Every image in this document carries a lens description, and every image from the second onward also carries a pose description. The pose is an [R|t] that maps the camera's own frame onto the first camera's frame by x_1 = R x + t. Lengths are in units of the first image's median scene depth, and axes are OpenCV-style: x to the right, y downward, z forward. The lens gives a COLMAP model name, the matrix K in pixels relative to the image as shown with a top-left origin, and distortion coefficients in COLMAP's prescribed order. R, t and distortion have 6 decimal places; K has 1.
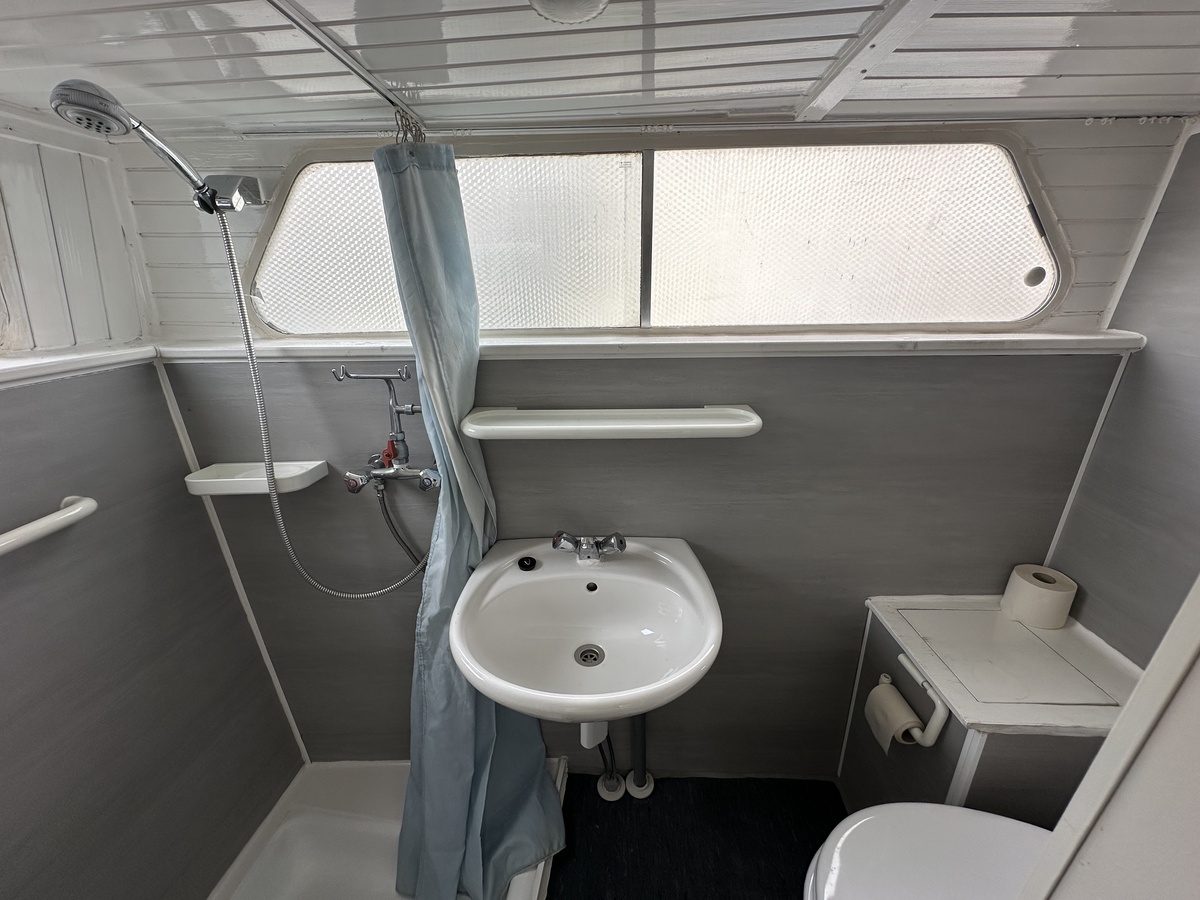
lens RADIAL K [[479.1, 0, 600.1], [0, 479.1, 450.7], [0, 0, 1]] dist [-0.004162, 0.000078]
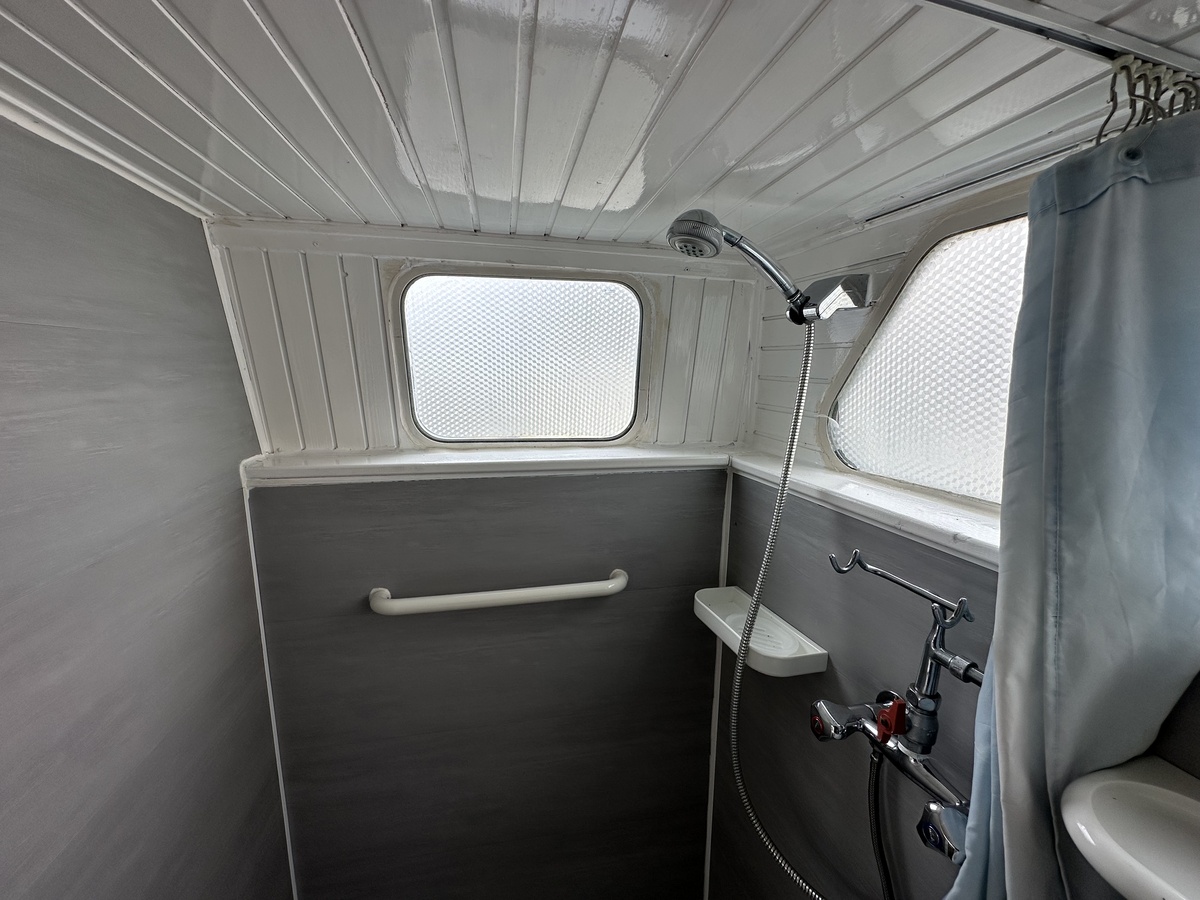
lens RADIAL K [[479.1, 0, 600.1], [0, 479.1, 450.7], [0, 0, 1]] dist [-0.004162, 0.000078]
pose [[0.291598, 0.174228, -0.940540, -0.085501], [-0.339124, 0.938233, 0.068661, -0.221699], [0.894408, 0.298939, 0.332671, 0.461482]]
